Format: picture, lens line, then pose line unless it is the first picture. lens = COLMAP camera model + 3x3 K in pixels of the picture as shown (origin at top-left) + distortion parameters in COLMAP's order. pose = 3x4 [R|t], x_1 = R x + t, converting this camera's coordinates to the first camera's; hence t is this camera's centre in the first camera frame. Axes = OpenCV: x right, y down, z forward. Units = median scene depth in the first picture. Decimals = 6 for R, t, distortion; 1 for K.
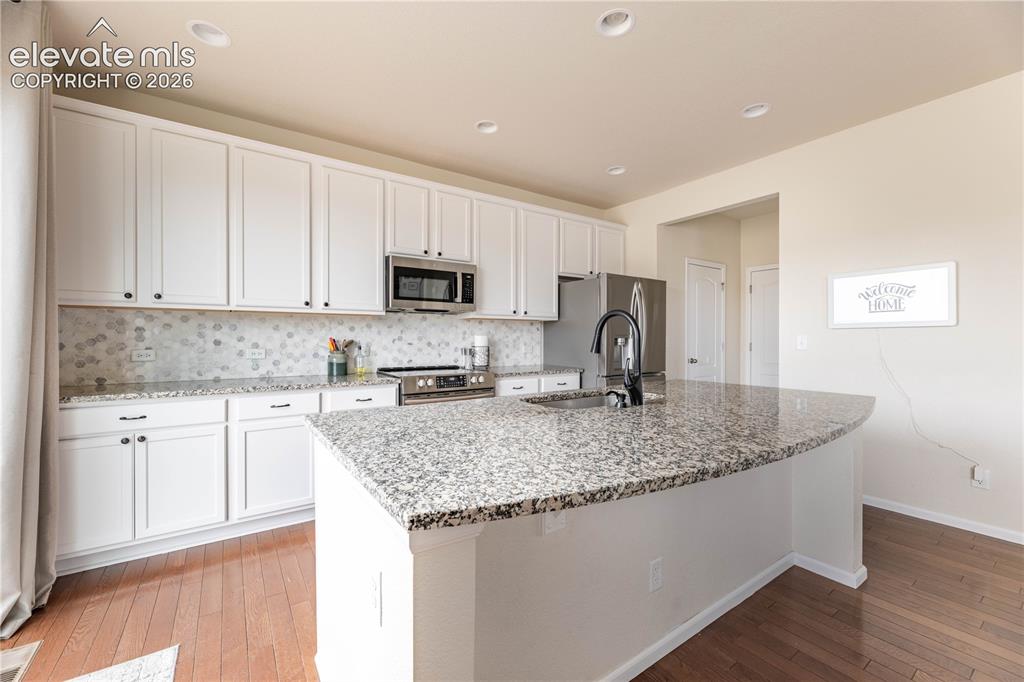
lens RADIAL K [[411.1, 0, 510.8], [0, 411.1, 343.2], [0, 0, 1]] dist [0.000739, -0.000196]
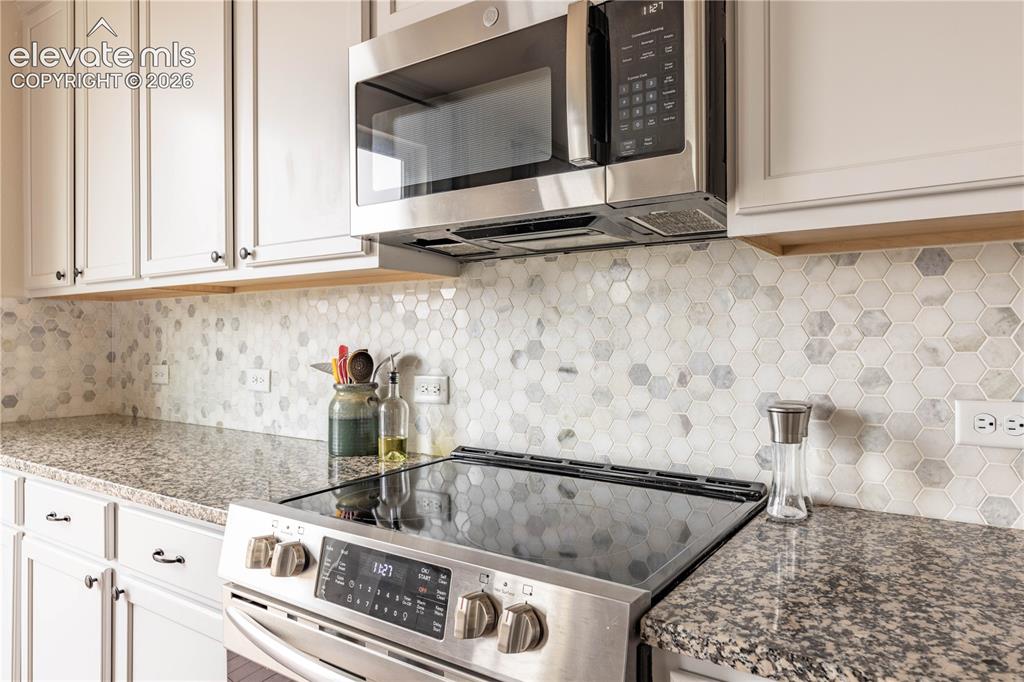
lens RADIAL K [[662.5, 0, 519.4], [0, 662.5, 340.2], [0, 0, 1]] dist [0.000237, 0.002708]
pose [[0.356949, -0.000089, -0.934124, 0.159455], [-0.010549, 0.999936, -0.004126, -0.017372], [0.934064, 0.011326, 0.356925, 0.932104]]
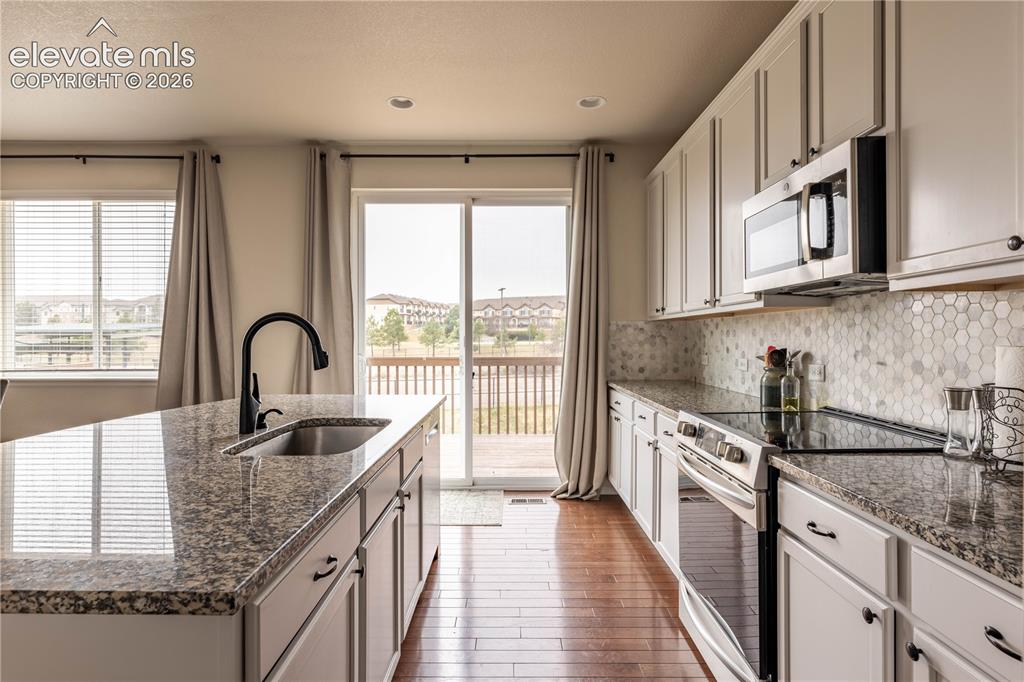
lens RADIAL K [[534.6, 0, 511.9], [0, 534.6, 338.8], [0, 0, 1]] dist [0.000532, 0.000098]
pose [[-0.570534, 0.002348, -0.821270, 0.486863], [-0.008197, 0.999930, 0.008553, -0.028813], [0.821233, 0.011612, -0.570475, 1.138601]]
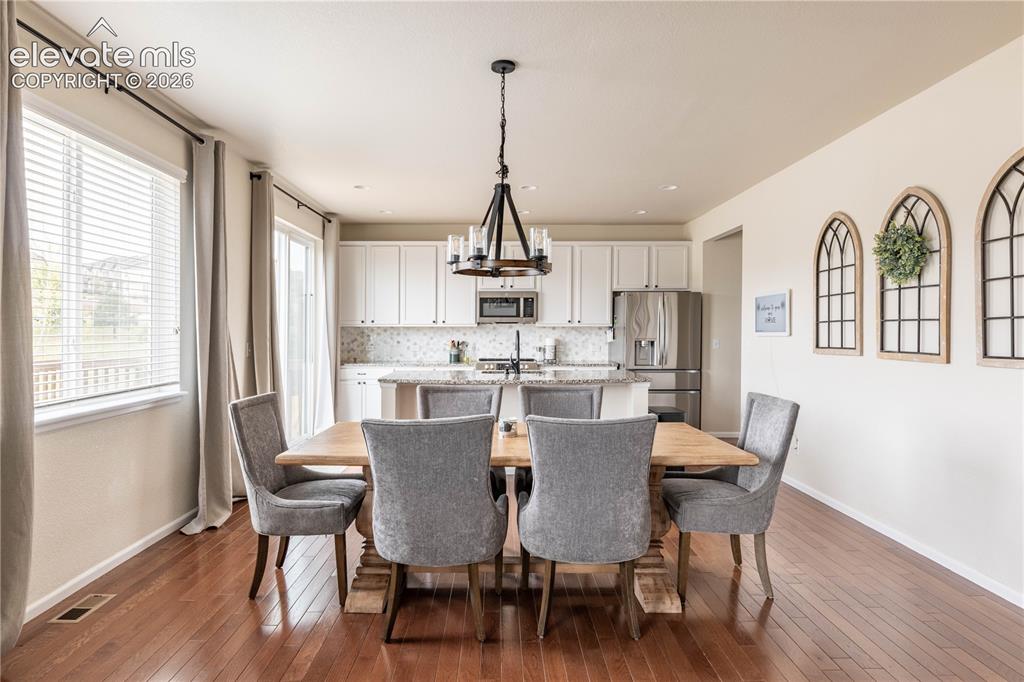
lens RADIAL K [[547.7, 0, 509.8], [0, 547.7, 336.2], [0, 0, 1]] dist [-0.000552, -0.000001]
pose [[0.842556, 0.004779, -0.538587, 1.013749], [-0.006235, 0.999980, -0.000880, -0.027611], [0.538573, 0.004099, 0.842569, -0.814779]]
